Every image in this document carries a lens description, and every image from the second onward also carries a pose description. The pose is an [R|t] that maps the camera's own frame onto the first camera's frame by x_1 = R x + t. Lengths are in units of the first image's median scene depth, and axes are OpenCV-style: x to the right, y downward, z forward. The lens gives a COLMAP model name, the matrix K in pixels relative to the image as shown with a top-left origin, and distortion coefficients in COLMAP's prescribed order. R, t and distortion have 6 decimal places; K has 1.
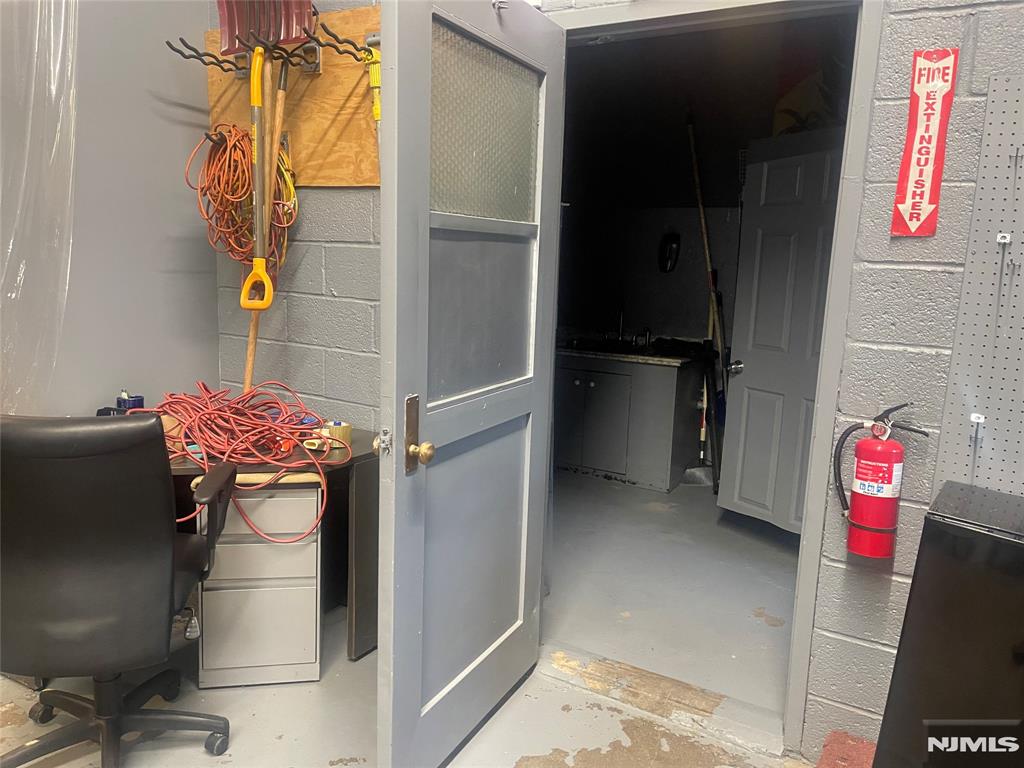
lens RADIAL K [[786.7, 0, 512.5], [0, 786.7, 388.5], [0, 0, 1]] dist [0.074092, -0.091963]
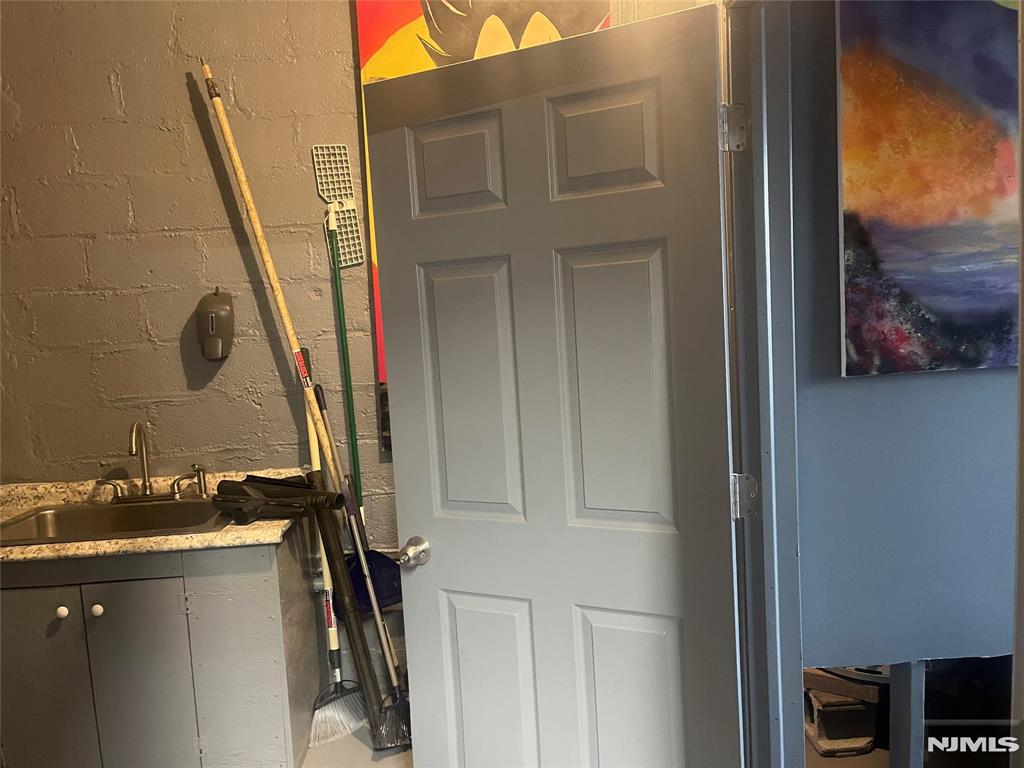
lens RADIAL K [[786.7, 0, 512.5], [0, 786.7, 388.5], [0, 0, 1]] dist [0.074092, -0.091963]
pose [[0.831760, -0.133518, 0.538839, 0.066366], [0.164544, 0.986323, -0.009594, -0.091108], [-0.530189, 0.096642, 0.842354, 0.439449]]
